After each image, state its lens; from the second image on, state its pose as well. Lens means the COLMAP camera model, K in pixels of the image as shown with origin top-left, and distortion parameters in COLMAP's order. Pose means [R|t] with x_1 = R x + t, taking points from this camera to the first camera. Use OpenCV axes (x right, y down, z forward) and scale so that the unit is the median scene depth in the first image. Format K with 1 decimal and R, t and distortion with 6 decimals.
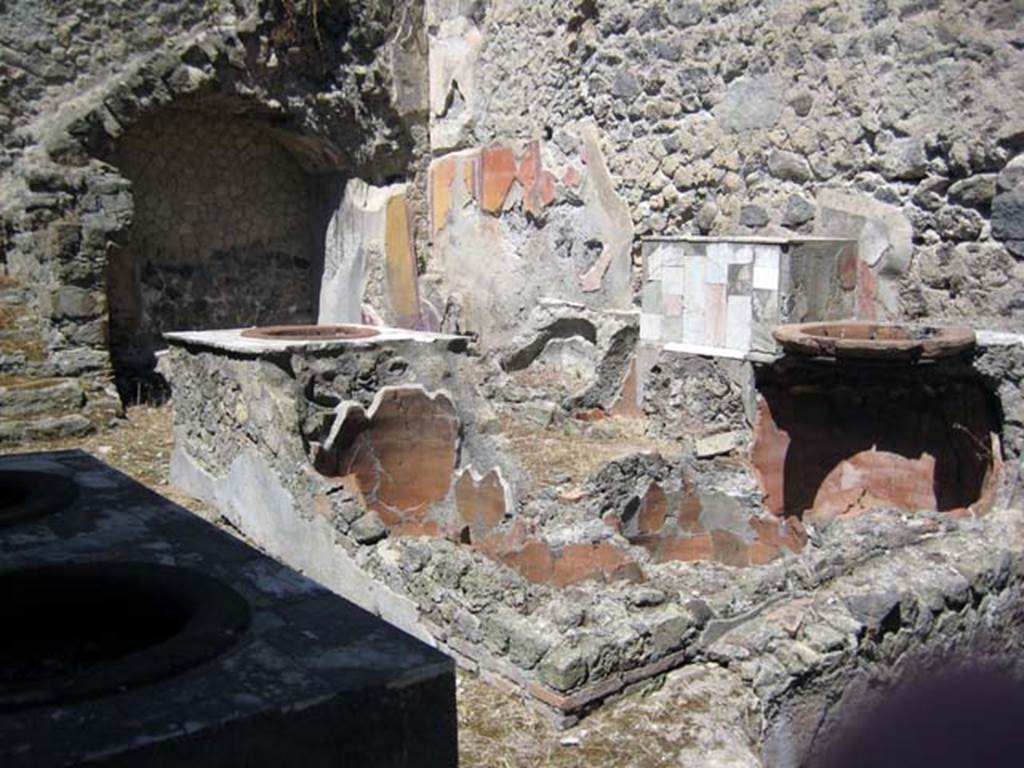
lens RADIAL K [[1069.9, 0, 508.1], [0, 1069.9, 390.1], [0, 0, 1]] dist [-0.158193, 0.213617]
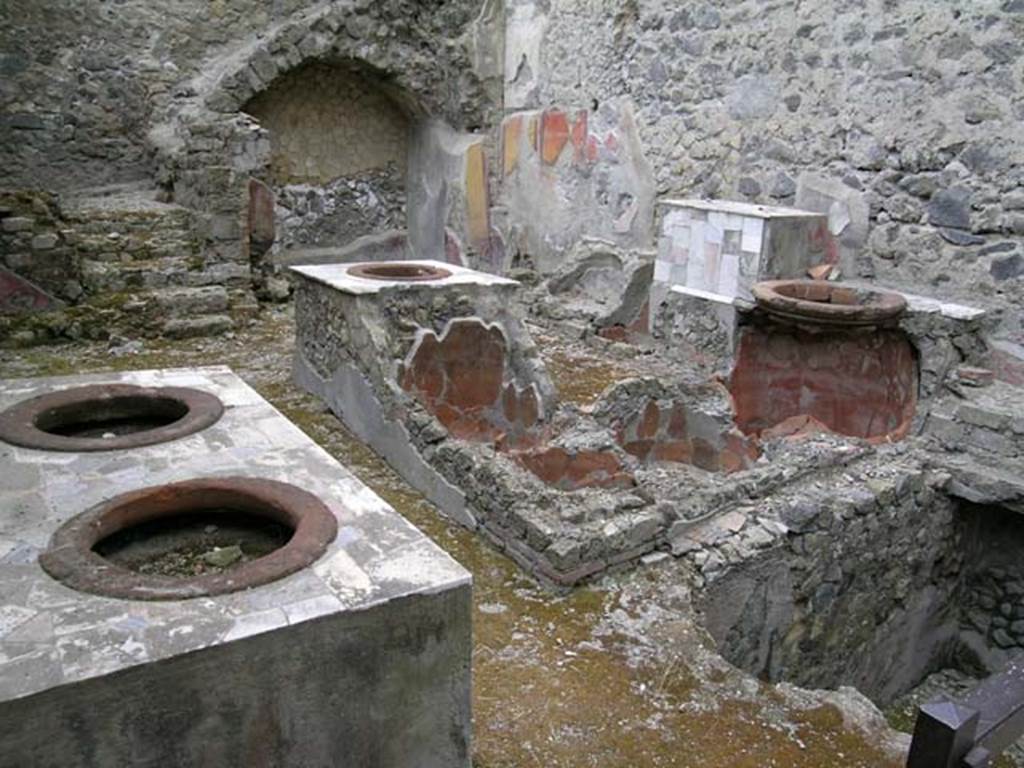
lens RADIAL K [[853.6, 0, 530.3], [0, 853.6, 365.9], [0, 0, 1]] dist [-0.158350, 0.135726]
pose [[0.997893, 0.051956, -0.038849, 0.022245], [-0.047211, 0.992311, 0.114413, -0.062722], [0.044495, -0.112338, 0.992673, -0.048201]]
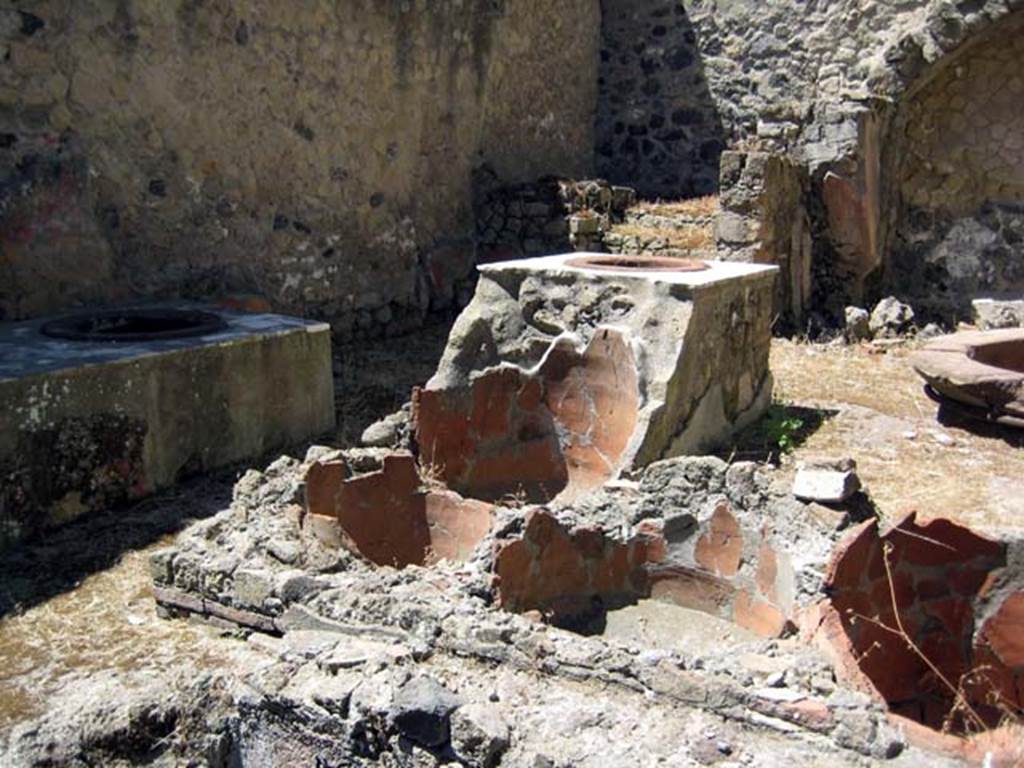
lens RADIAL K [[1069.9, 0, 508.1], [0, 1069.9, 390.1], [0, 0, 1]] dist [-0.158193, 0.213617]
pose [[0.336541, 0.191869, -0.921915, 0.640671], [-0.140756, 0.978273, 0.152216, -0.068335], [0.931090, 0.078538, 0.356235, 0.532415]]
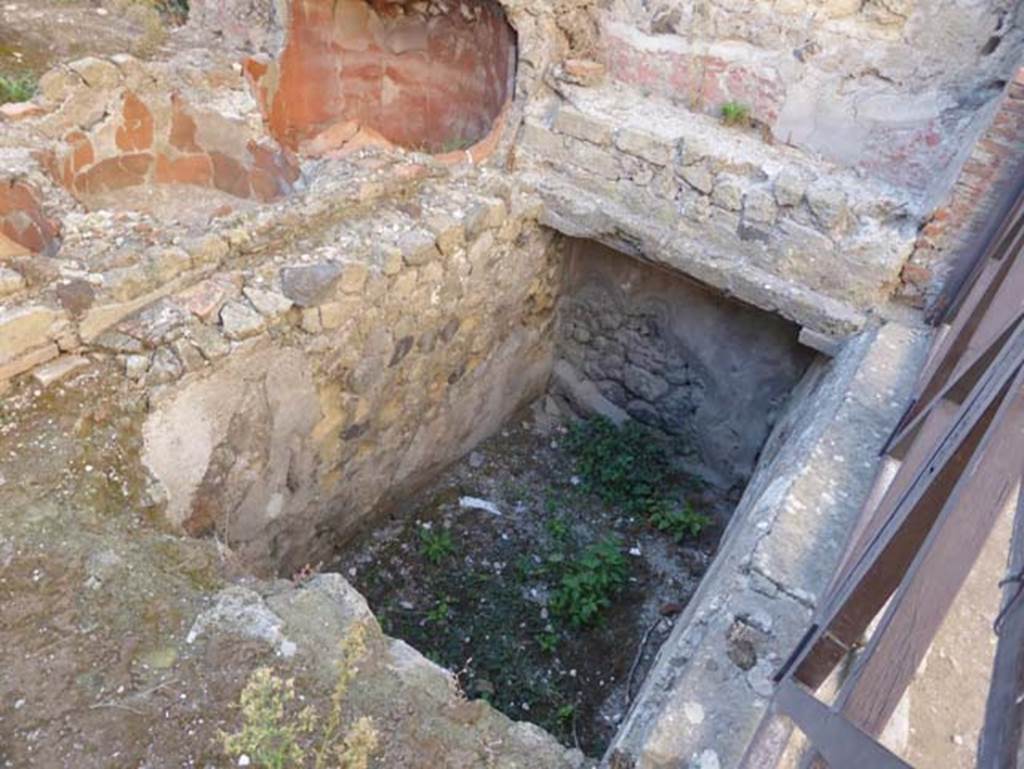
lens RADIAL K [[739.9, 0, 512.0], [0, 739.9, 384.5], [0, 0, 1]] dist [-0.037761, 0.046305]
pose [[0.947060, -0.048804, 0.317325, 0.204806], [-0.119294, 0.864123, 0.488938, -0.039841], [-0.298070, -0.500908, 0.812555, 0.240440]]
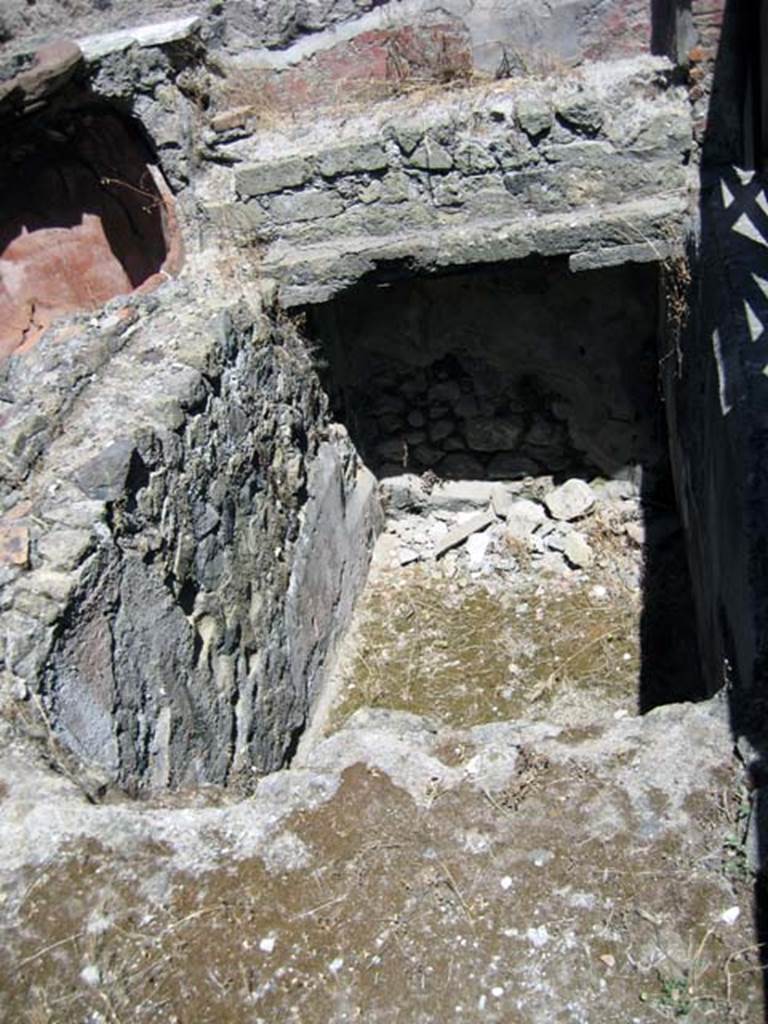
lens RADIAL K [[1069.9, 0, 386.4], [0, 1069.9, 516.2], [0, 0, 1]] dist [-0.158193, 0.213617]
pose [[0.743962, -0.493402, 0.450639, 0.094407], [0.302473, 0.849994, 0.431300, -0.020074], [-0.595845, -0.184564, 0.781604, 0.192862]]
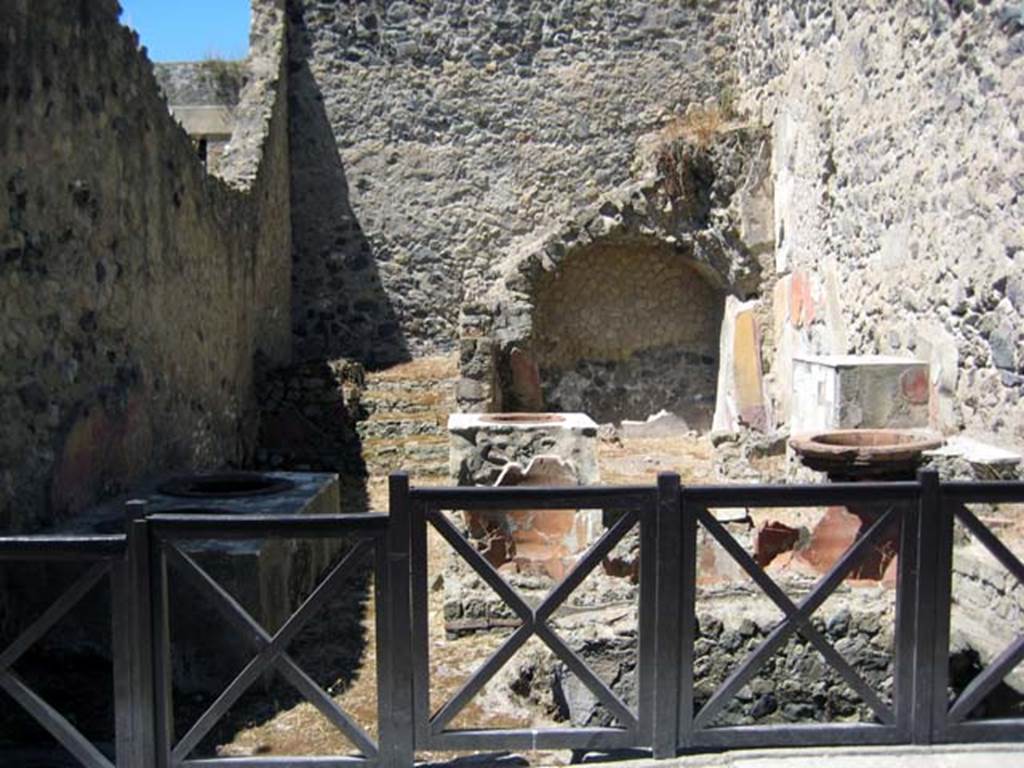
lens RADIAL K [[1069.9, 0, 508.1], [0, 1069.9, 390.1], [0, 0, 1]] dist [-0.158193, 0.213617]
pose [[0.795278, 0.033778, -0.605303, 0.716822], [-0.074415, 0.996335, -0.042171, -0.026279], [0.601661, 0.078581, 0.794877, -0.260269]]
